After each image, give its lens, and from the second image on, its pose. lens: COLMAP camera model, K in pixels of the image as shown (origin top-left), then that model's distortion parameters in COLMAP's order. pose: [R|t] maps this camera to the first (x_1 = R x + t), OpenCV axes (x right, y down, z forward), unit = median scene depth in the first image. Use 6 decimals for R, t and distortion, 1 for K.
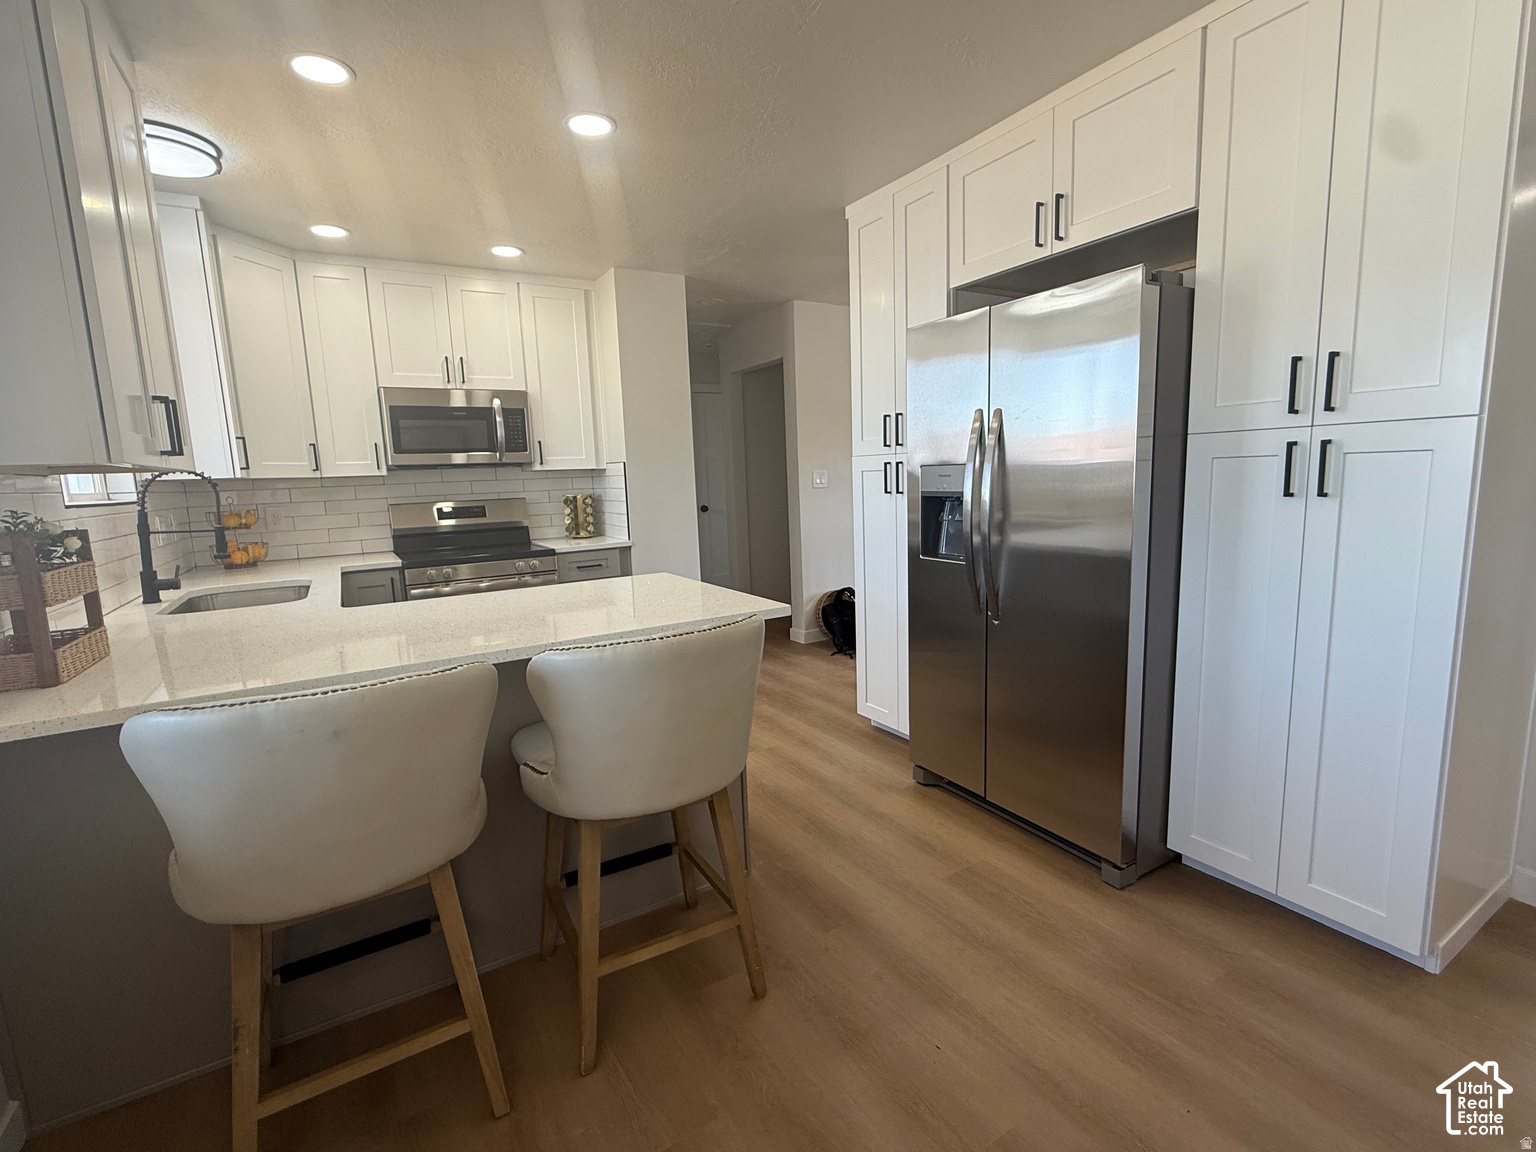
lens RADIAL K [[691.5, 0, 758.9], [0, 691.5, 576.9], [0, 0, 1]] dist [0.005248, 0.000090]
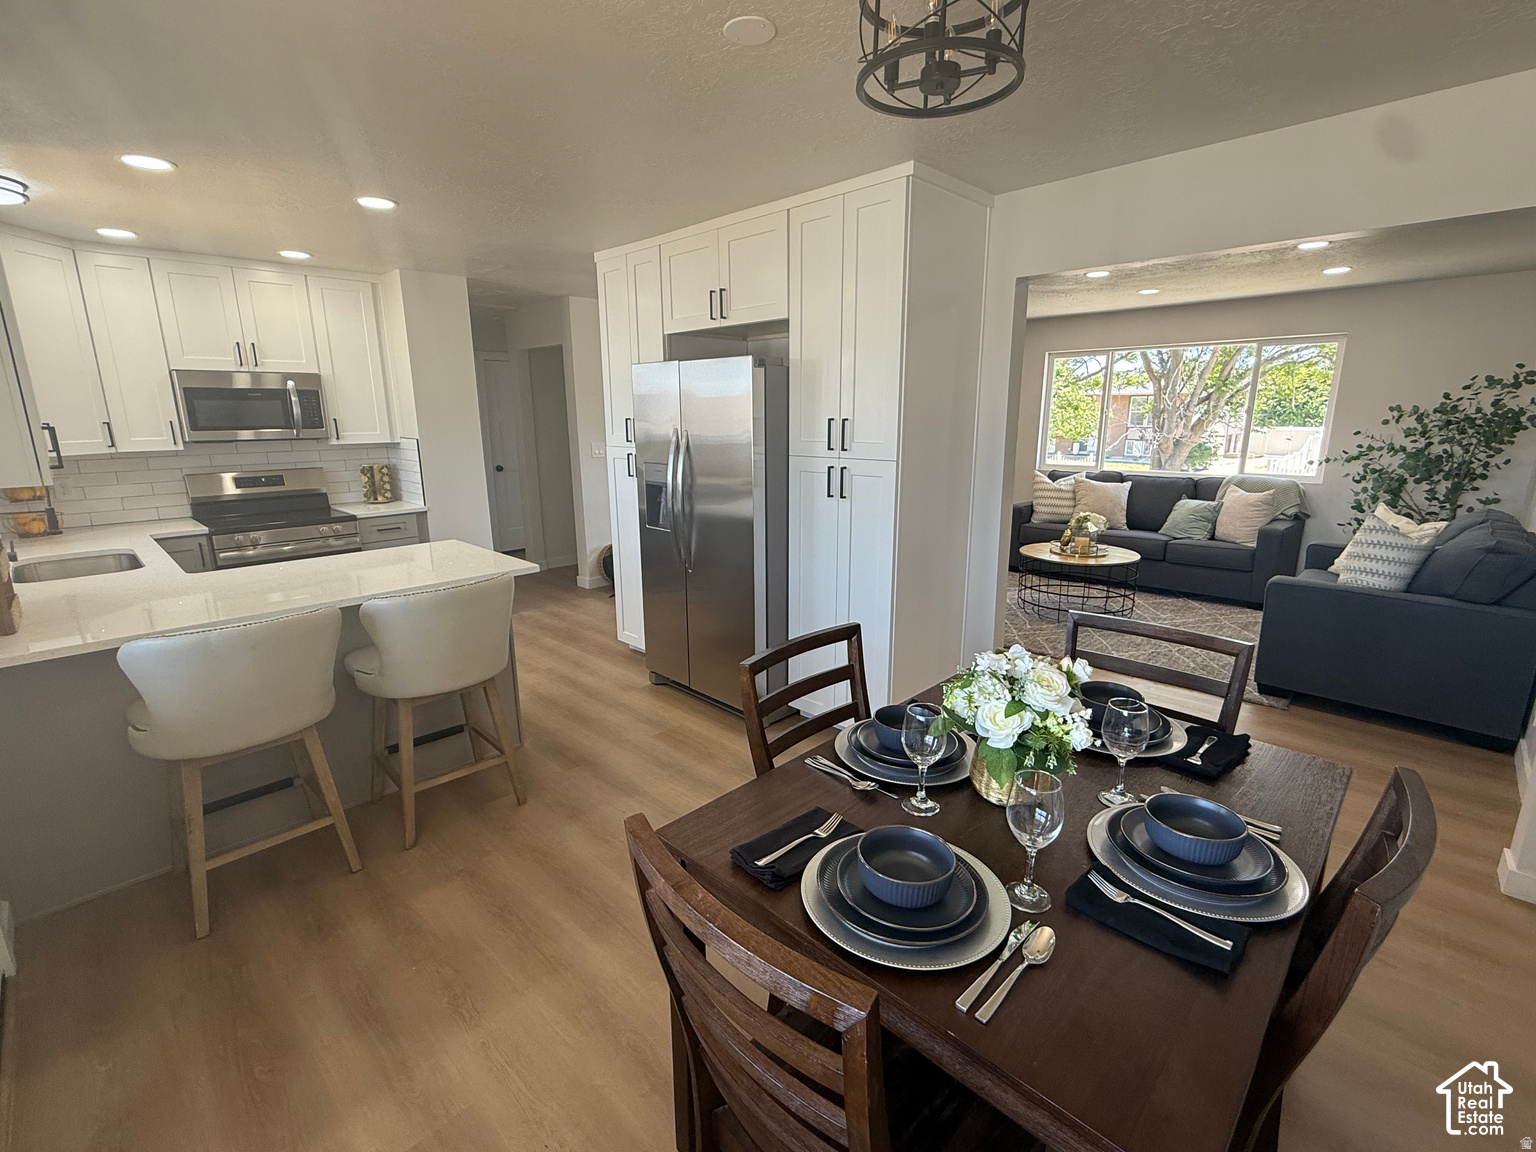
lens RADIAL K [[691.5, 0, 754.9], [0, 691.5, 575.7], [0, 0, 1]] dist [0.005248, 0.000090]
pose [[0.968222, -0.027838, 0.248537, 0.086996], [0.007753, 0.996649, 0.081427, -0.038952], [-0.249971, -0.076913, 0.965194, -0.417796]]
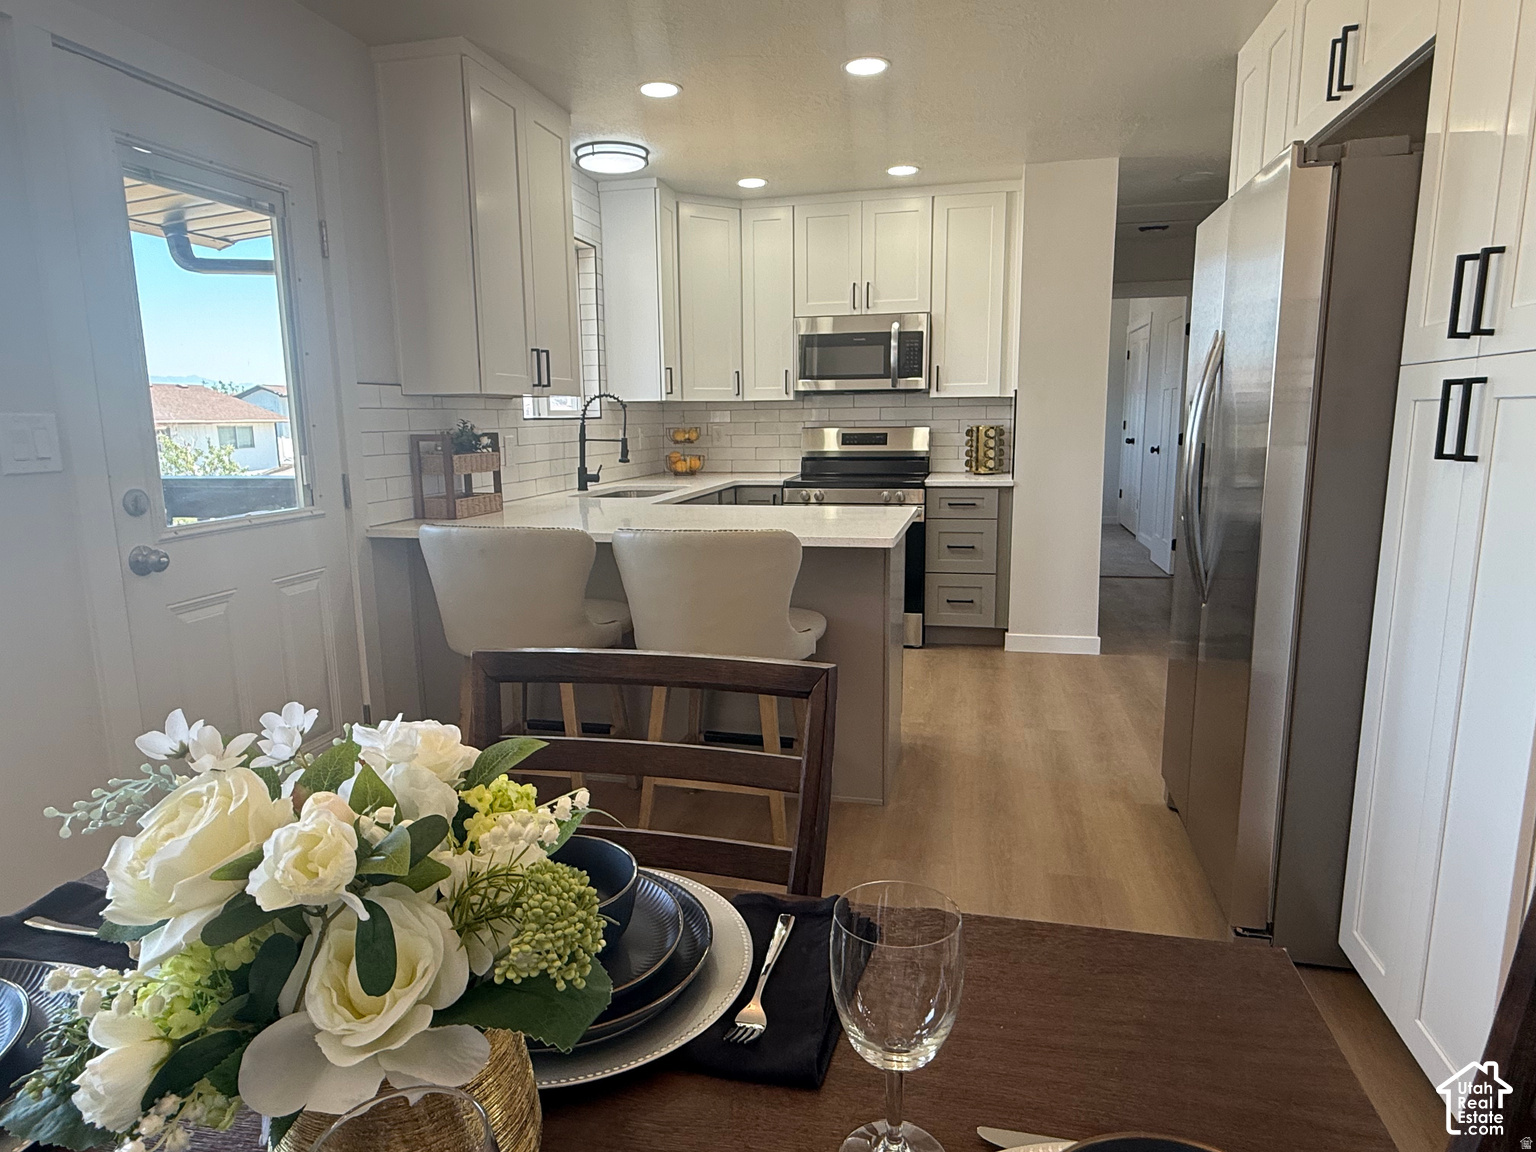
lens RADIAL K [[921.4, 0, 757.9], [0, 921.4, 577.6], [0, 0, 1]] dist [0.000311, 0.000332]
pose [[0.713704, 0.149617, -0.684281, 0.585247], [-0.117530, 0.988650, 0.093582, -0.002674], [0.690516, 0.013634, 0.723188, -0.089423]]
